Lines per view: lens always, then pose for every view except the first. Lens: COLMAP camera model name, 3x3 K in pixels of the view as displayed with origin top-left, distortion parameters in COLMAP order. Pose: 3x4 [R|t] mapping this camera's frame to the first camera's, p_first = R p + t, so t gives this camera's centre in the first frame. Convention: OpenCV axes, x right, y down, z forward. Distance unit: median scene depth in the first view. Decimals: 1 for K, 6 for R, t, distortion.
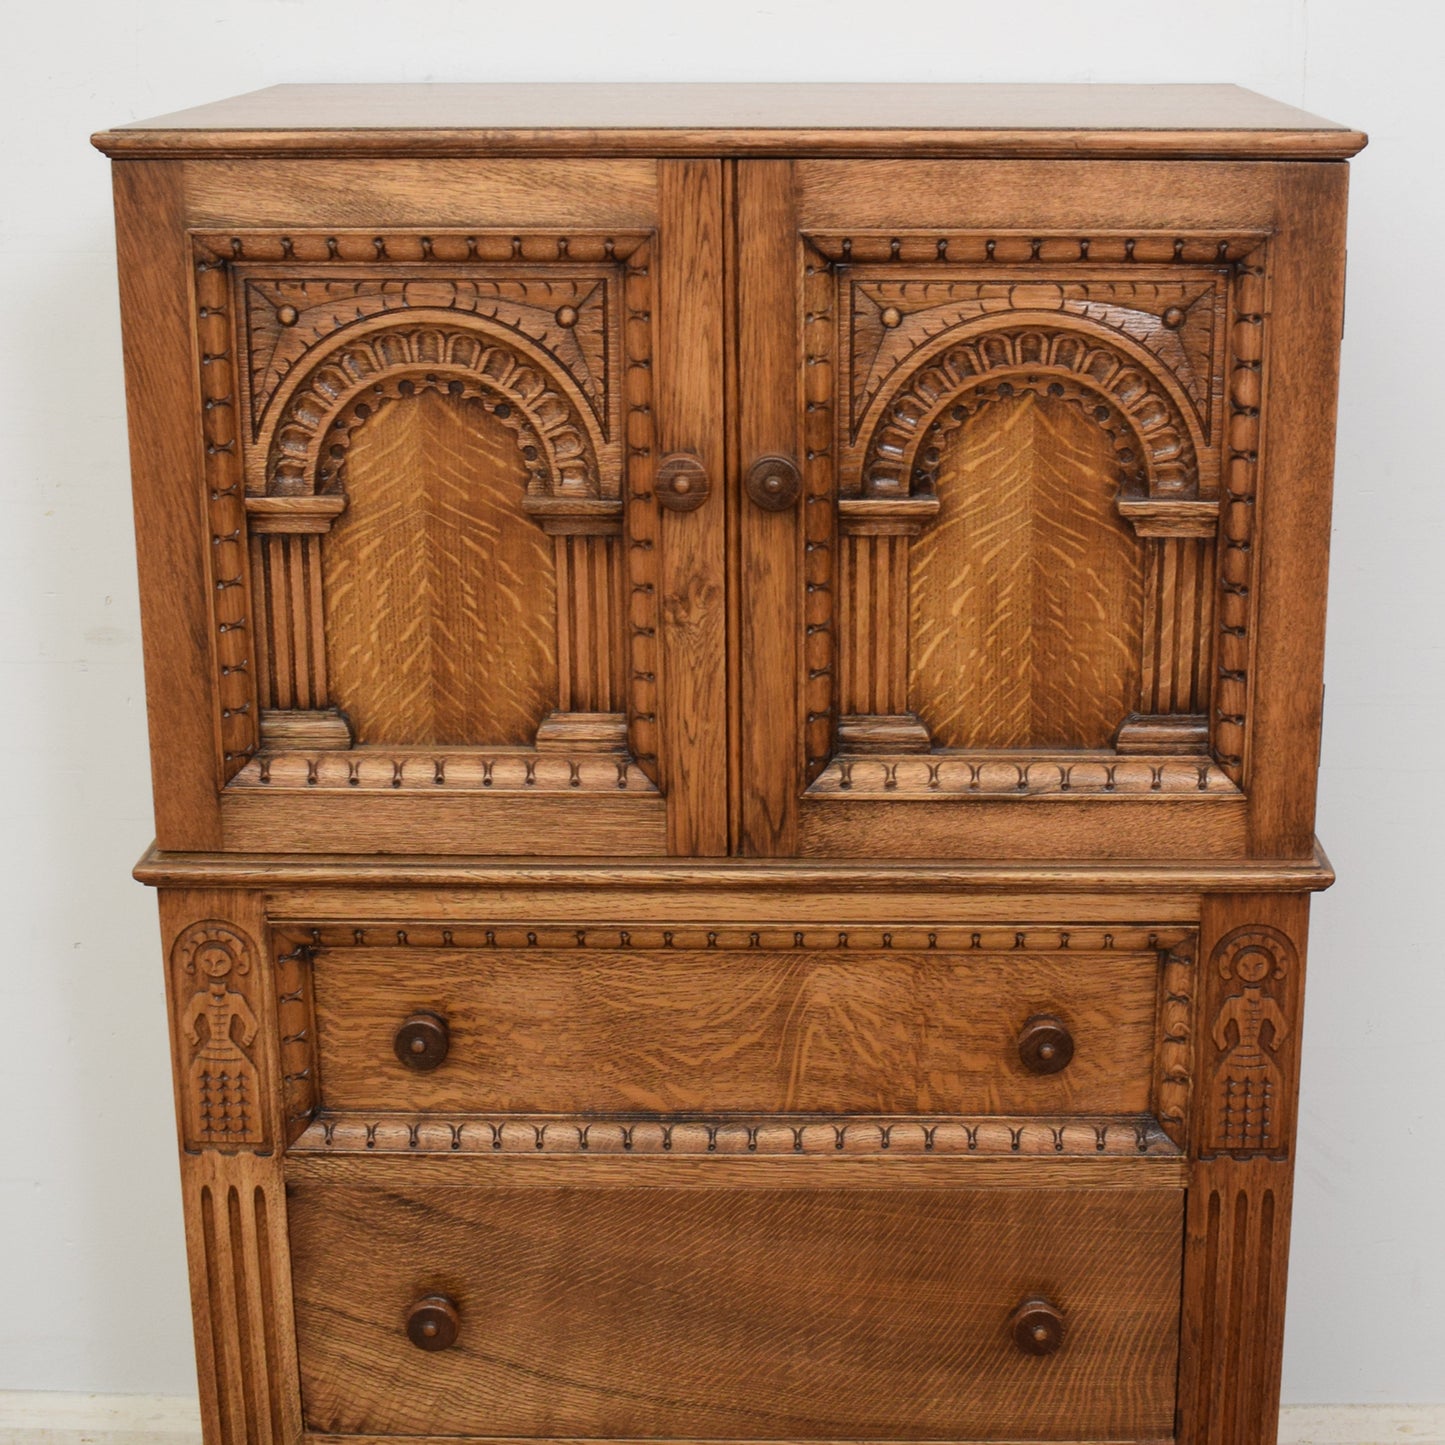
lens RADIAL K [[2526.5, 0, 825.7], [0, 2526.5, 615.5], [0, 0, 1]] dist [-0.093181, 0.000000]
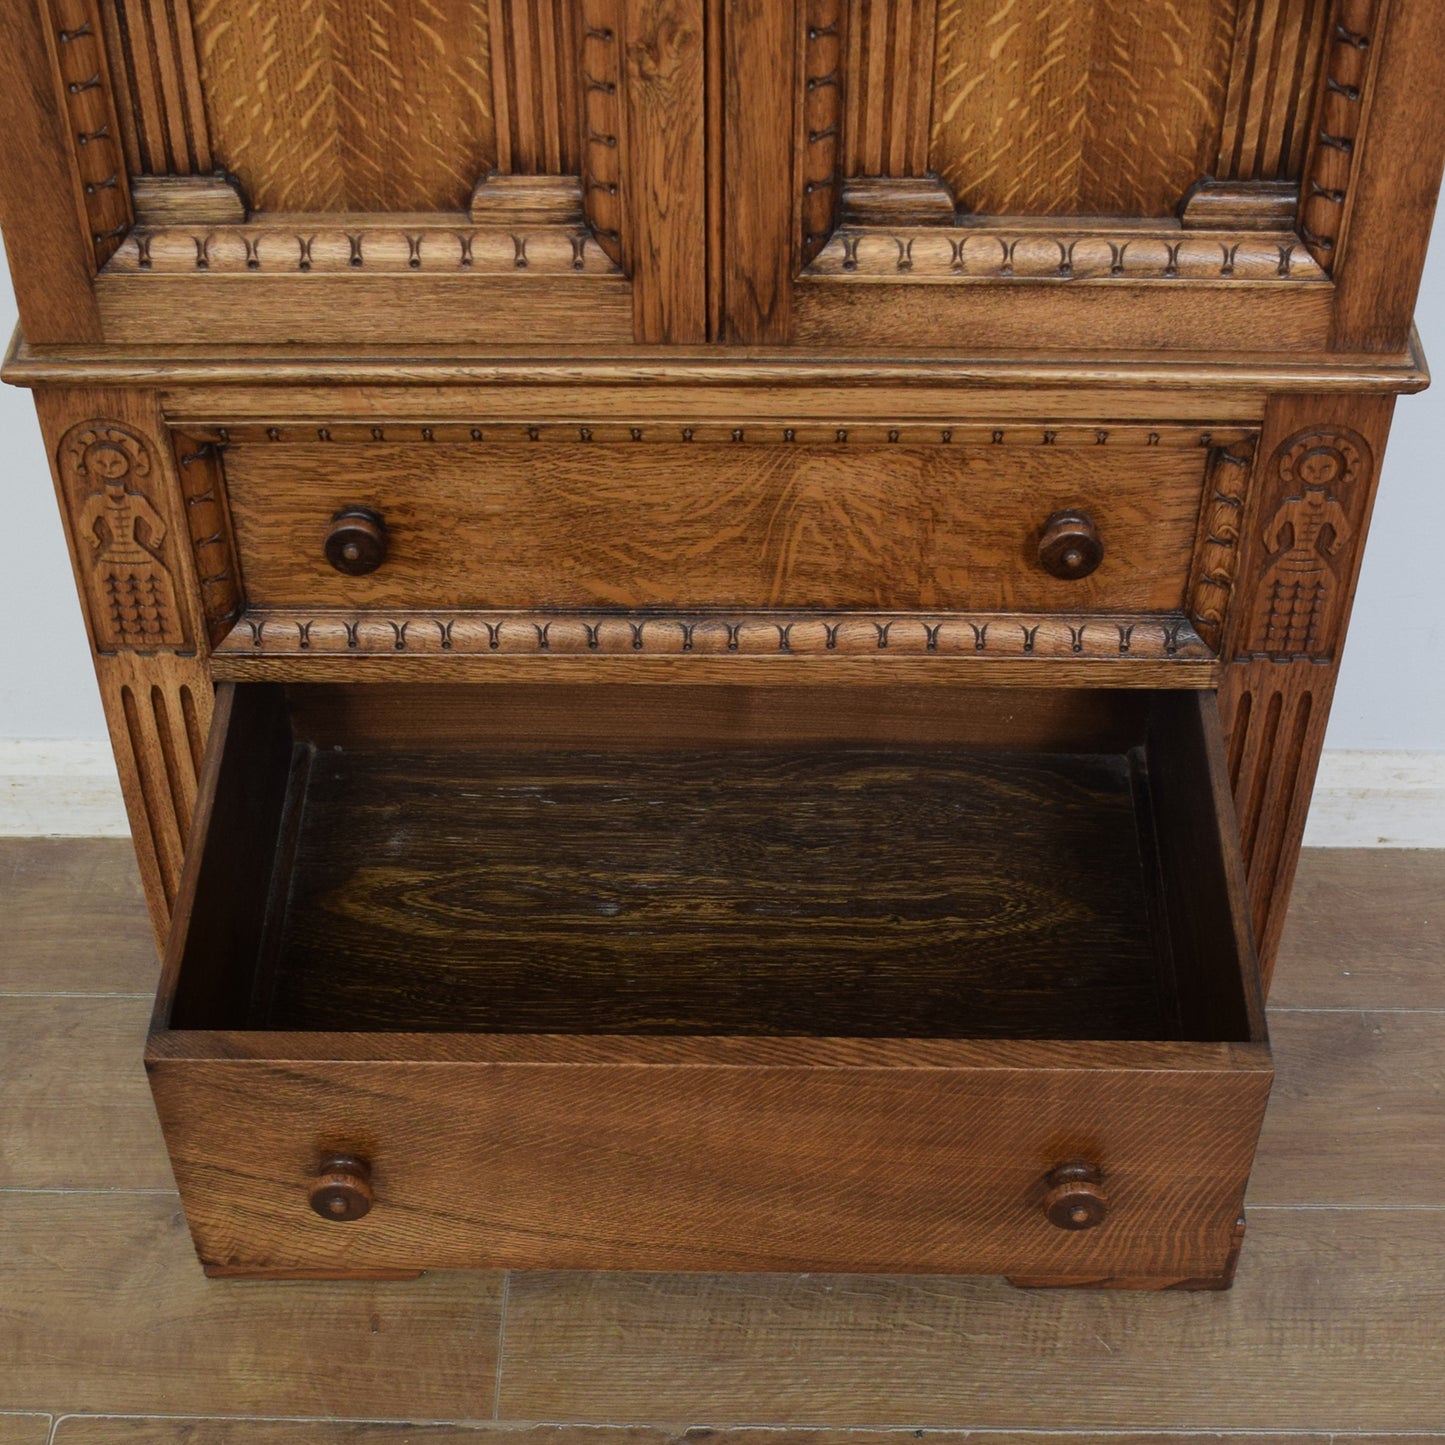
lens RADIAL K [[2626.8, 0, 695.2], [0, 2626.8, 1050.6], [0, 0, 1]] dist [-0.093505, 0.000000]
pose [[0.999859, 0.002963, -0.016502, -0.027757], [0.006490, 0.839128, 0.543896, -0.179662], [0.015459, -0.543926, 0.838991, 0.148256]]
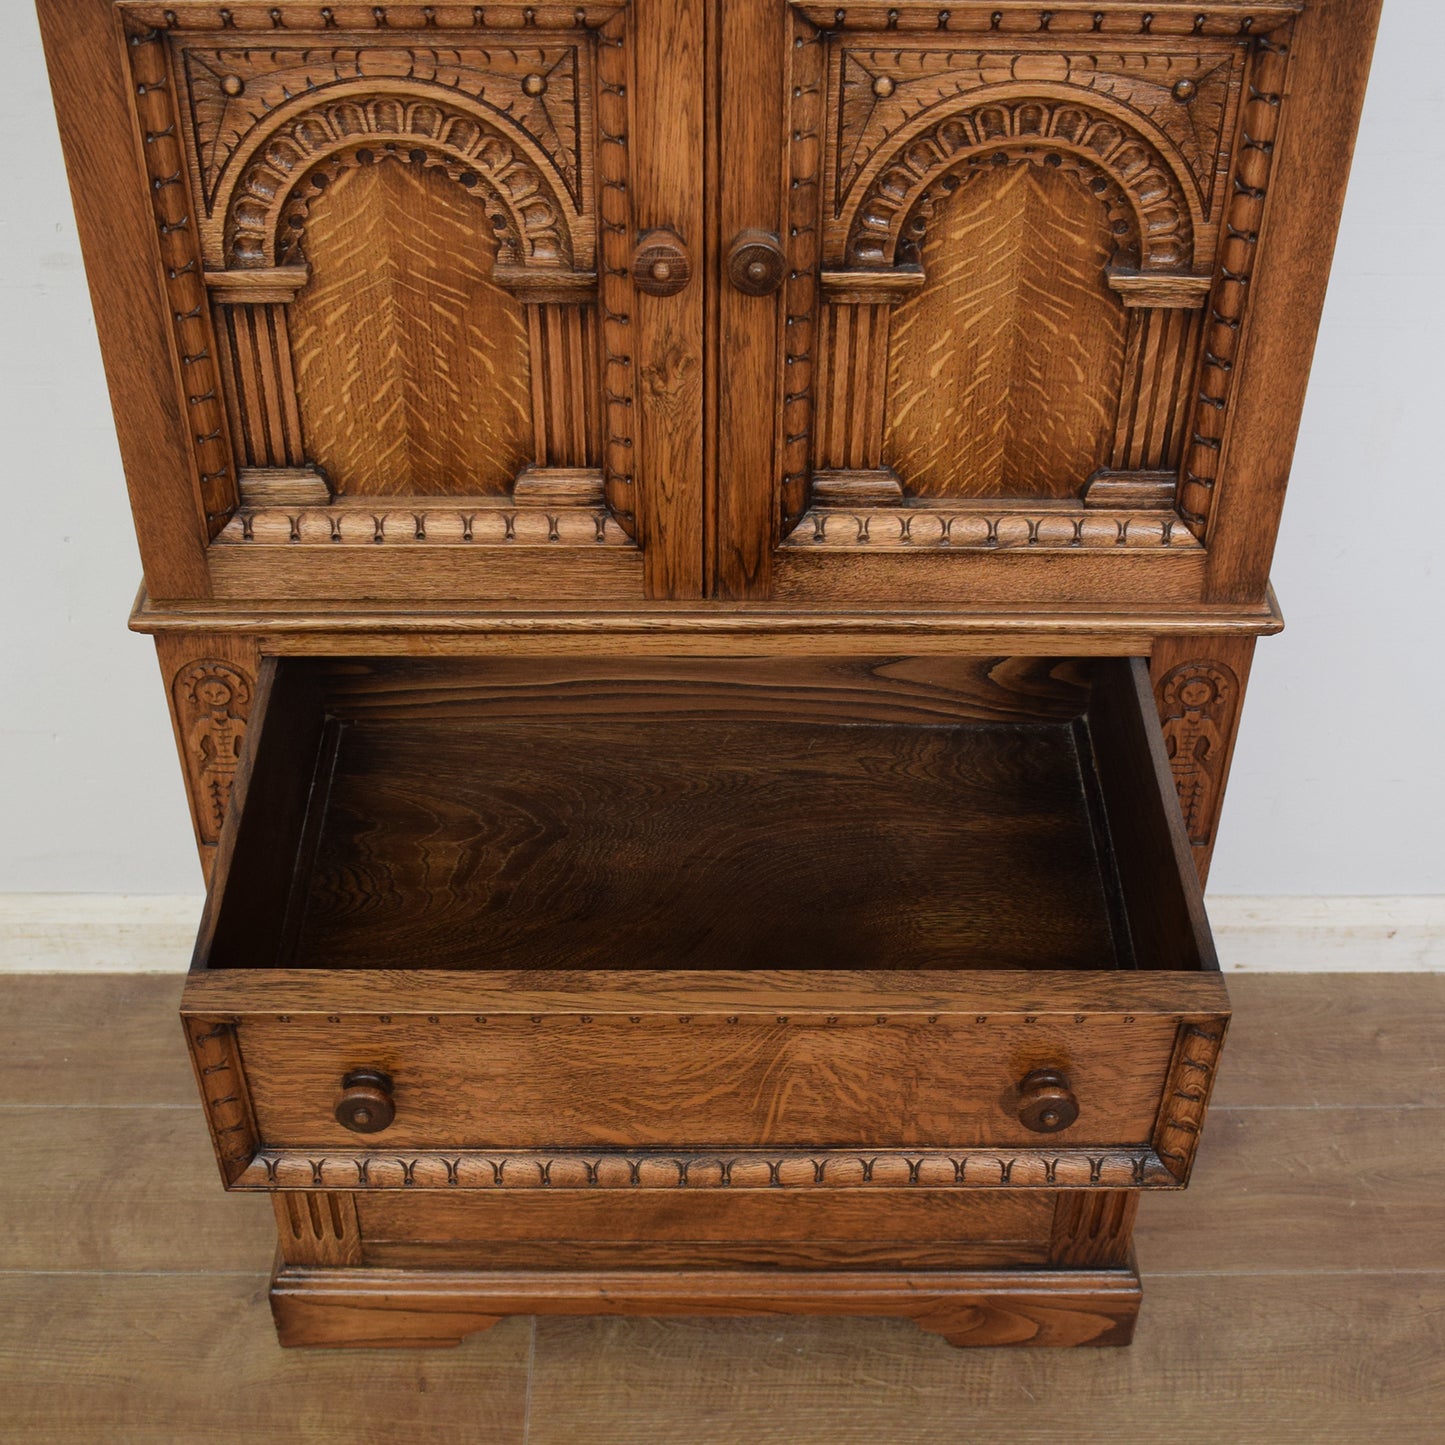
lens RADIAL K [[2133.1, 0, 730.4], [0, 2133.1, 860.1], [0, 0, 1]] dist [-0.096874, 0.000000]
pose [[0.999814, -0.006157, 0.018300, -0.044617], [-0.002664, 0.894739, 0.446581, -0.200744], [-0.019124, -0.446546, 0.894556, 0.171522]]
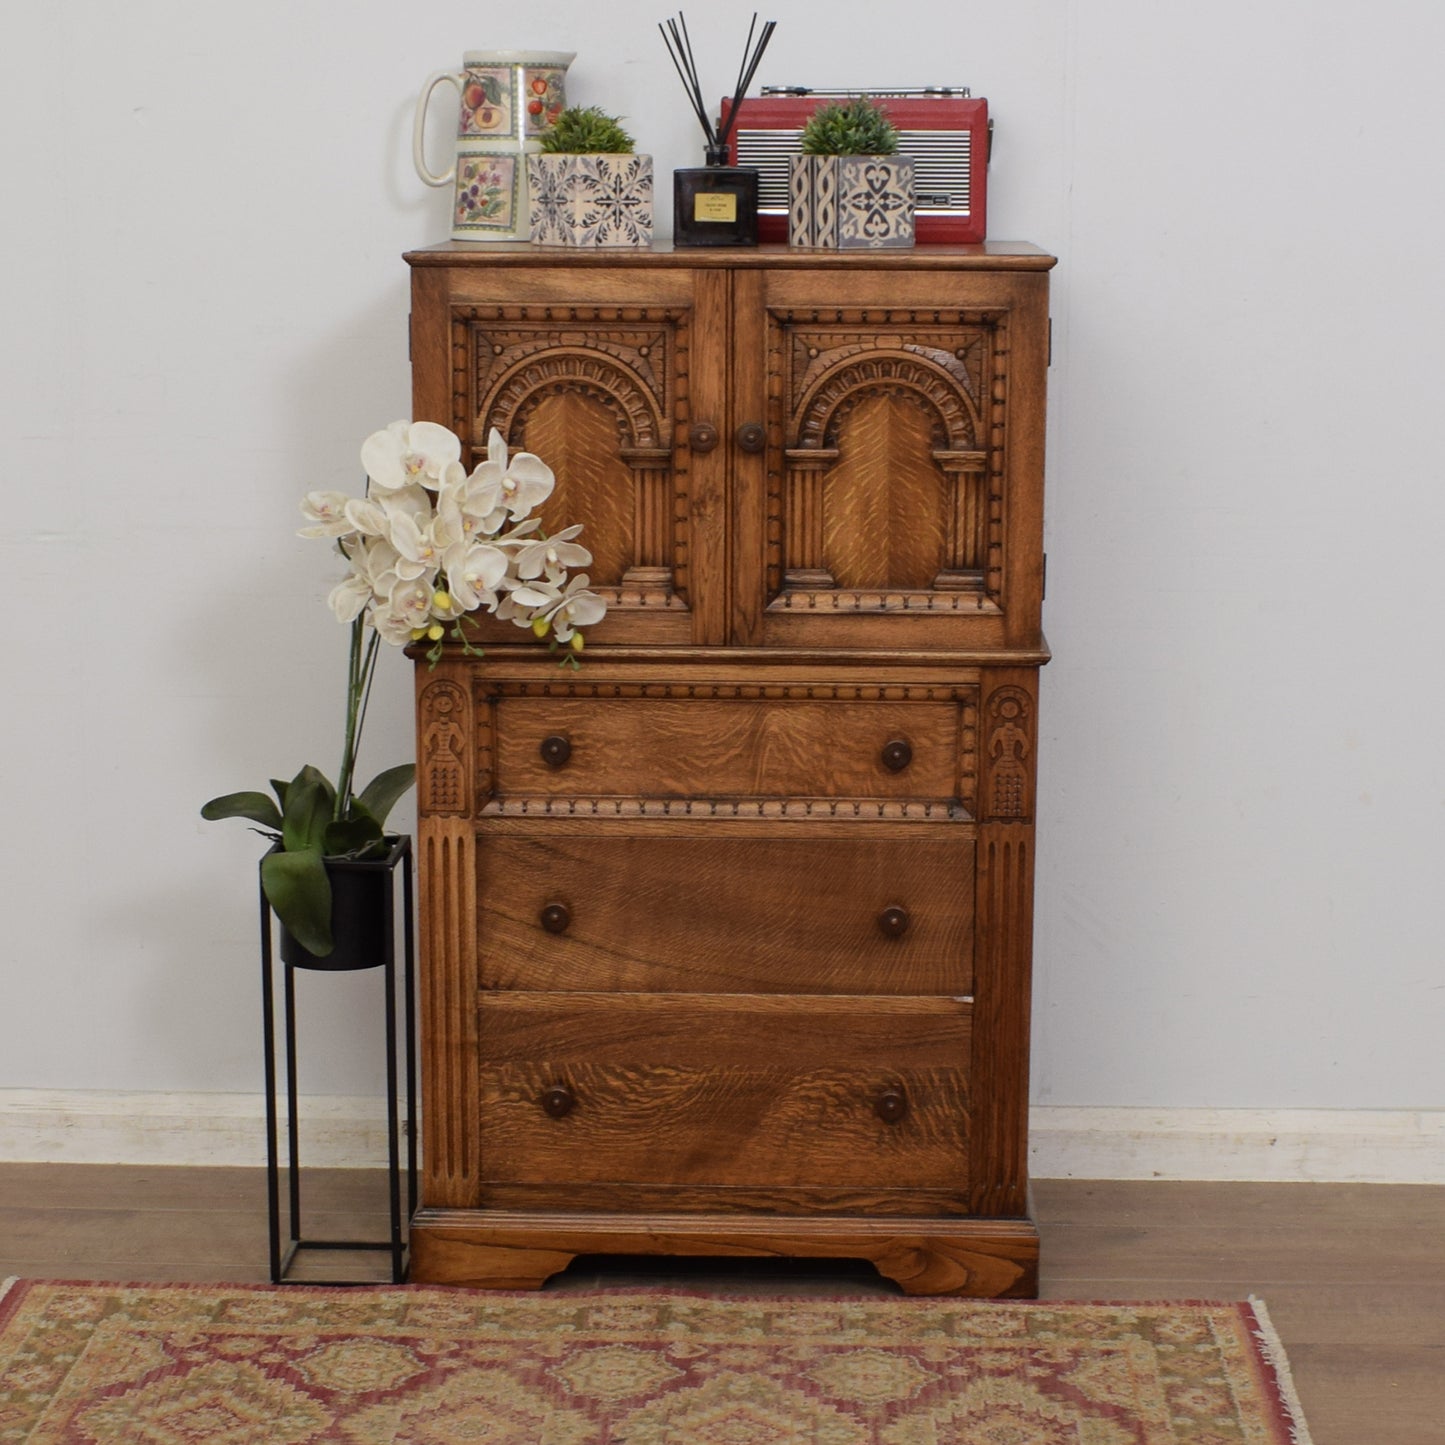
lens RADIAL K [[3239.4, 0, 744.7], [0, 3239.4, 836.9], [0, 0, 1]] dist [-0.077700, 0.000000]
pose [[0.999733, 0.009144, -0.021228, 0.028146], [-0.010174, 0.998749, -0.048964, 0.355085], [0.020754, 0.049167, 0.998575, -1.378505]]
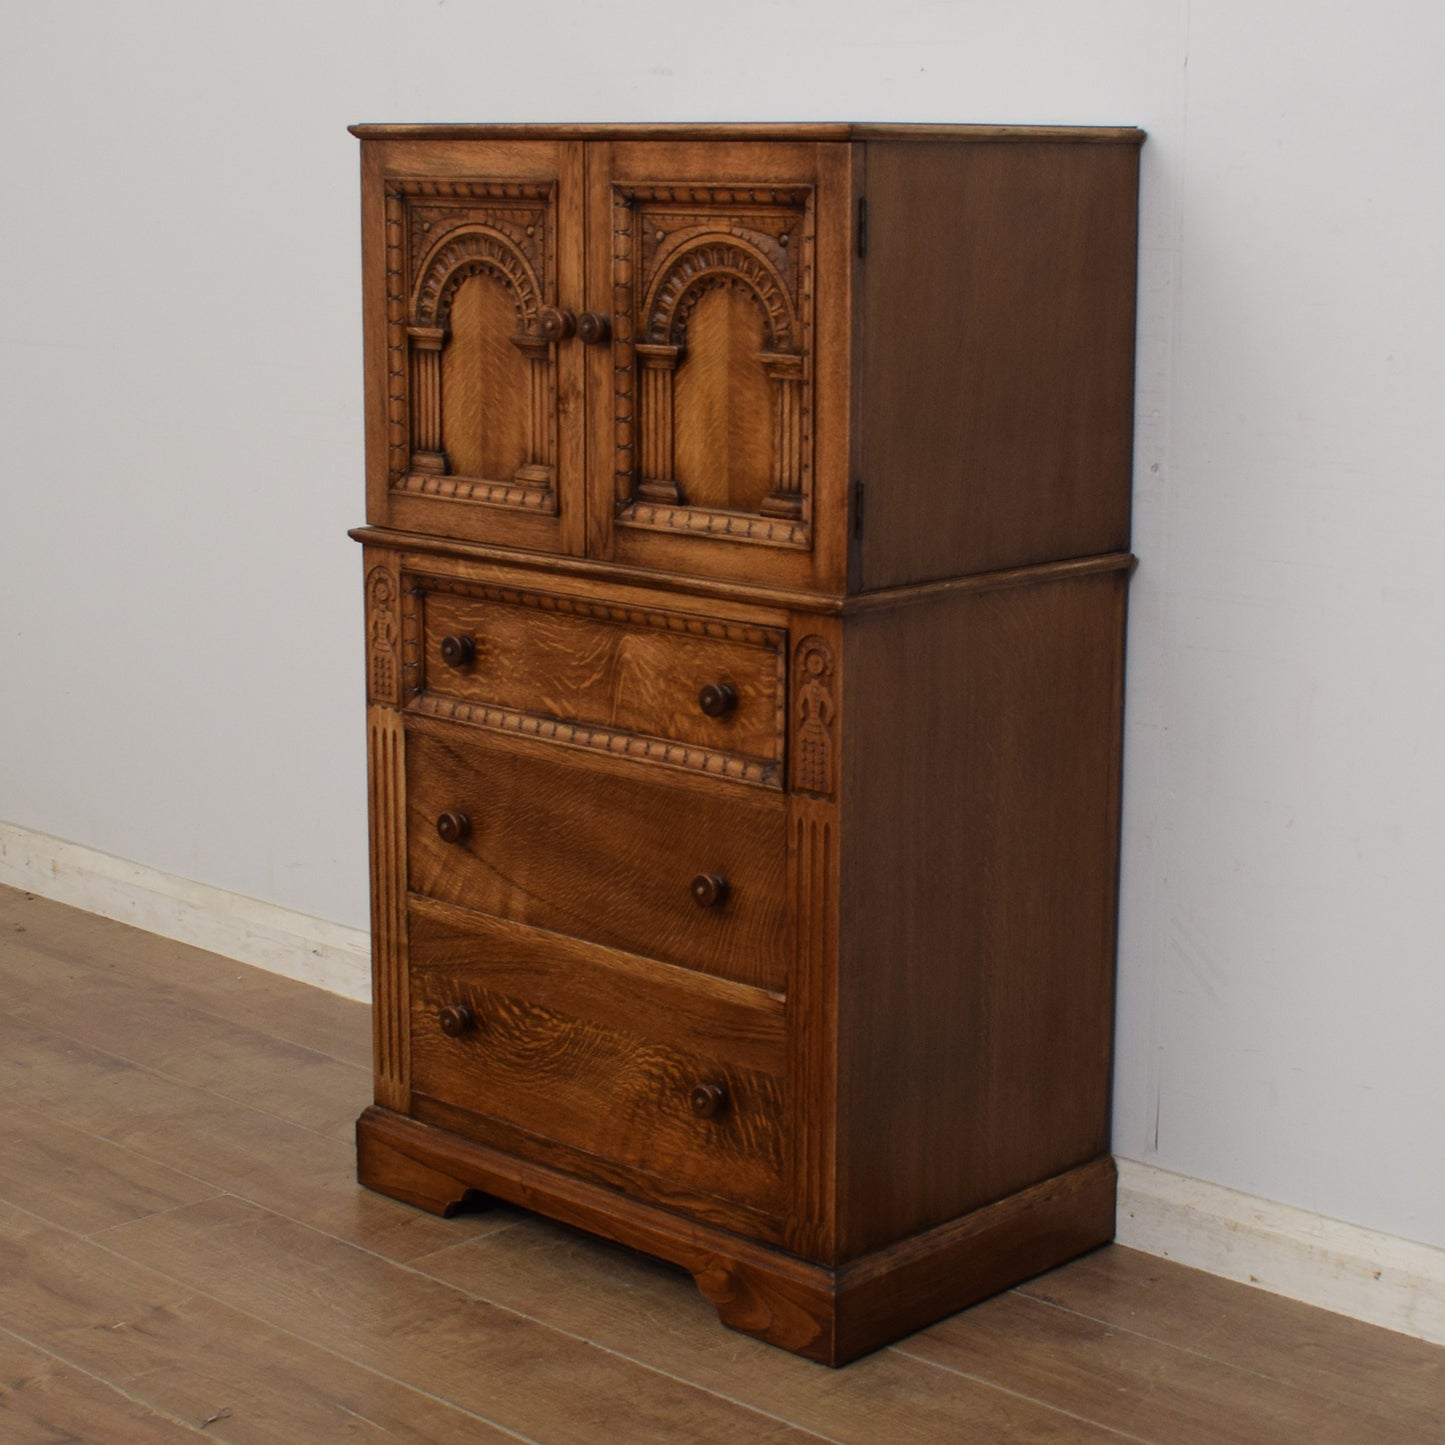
lens RADIAL K [[2837.4, 0, 800.5], [0, 2837.4, 690.9], [0, 0, 1]] dist [-0.087806, 0.000000]
pose [[0.747024, 0.130301, -0.651903, 1.321950], [-0.180788, 0.983465, -0.010593, 0.178456], [0.639743, 0.125769, 0.758229, -0.331506]]
